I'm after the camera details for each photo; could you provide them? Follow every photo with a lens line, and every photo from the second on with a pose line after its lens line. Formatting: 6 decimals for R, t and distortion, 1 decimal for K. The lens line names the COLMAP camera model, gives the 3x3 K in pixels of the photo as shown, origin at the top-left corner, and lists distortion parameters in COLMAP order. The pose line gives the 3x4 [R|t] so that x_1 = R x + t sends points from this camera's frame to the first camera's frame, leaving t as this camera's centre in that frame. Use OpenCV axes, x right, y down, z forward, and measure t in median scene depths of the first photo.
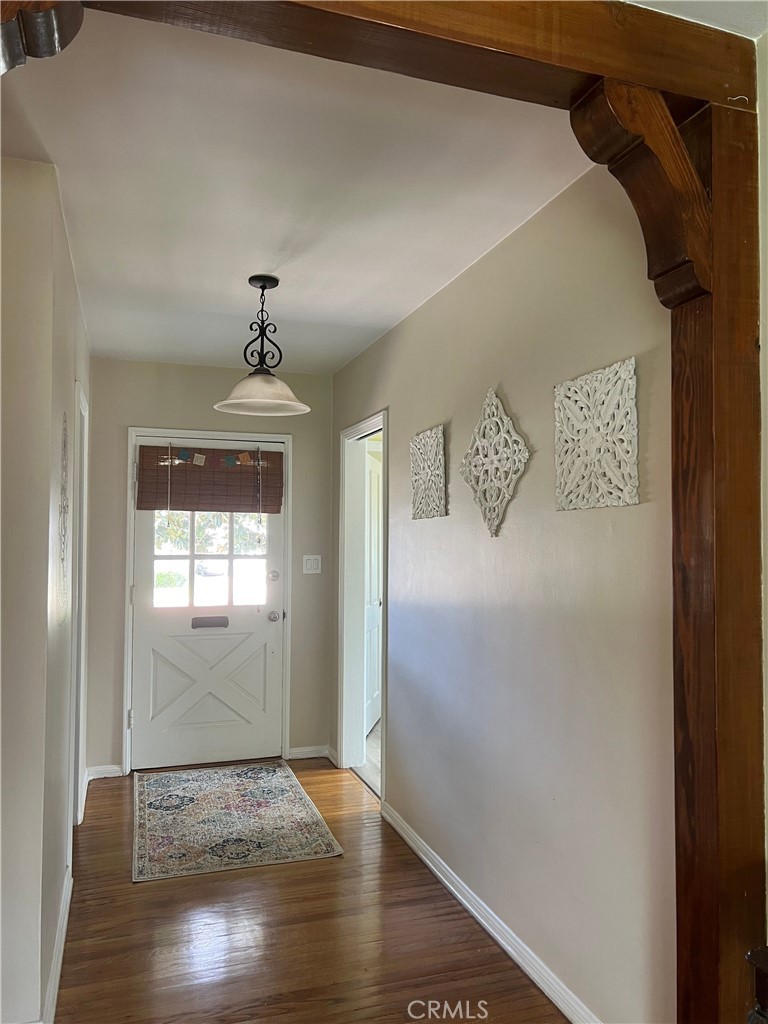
lens RADIAL K [[766.3, 0, 385.1], [0, 766.3, 513.6], [0, 0, 1]] dist [0.001623, -0.013280]
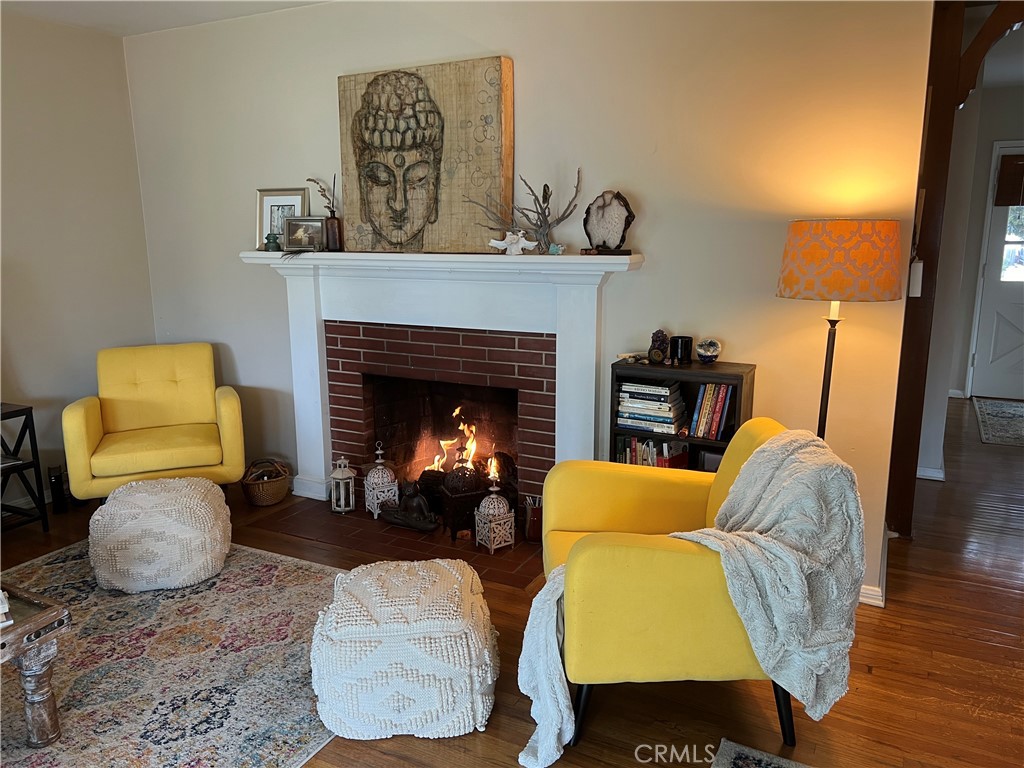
lens RADIAL K [[766.3, 0, 513.3], [0, 766.3, 388.0], [0, 0, 1]] dist [0.001623, -0.013280]
pose [[0.686818, 0.139125, -0.713390, 0.093070], [0.035637, 0.973883, 0.224235, -0.024745], [0.725955, -0.179432, 0.663922, -0.546059]]
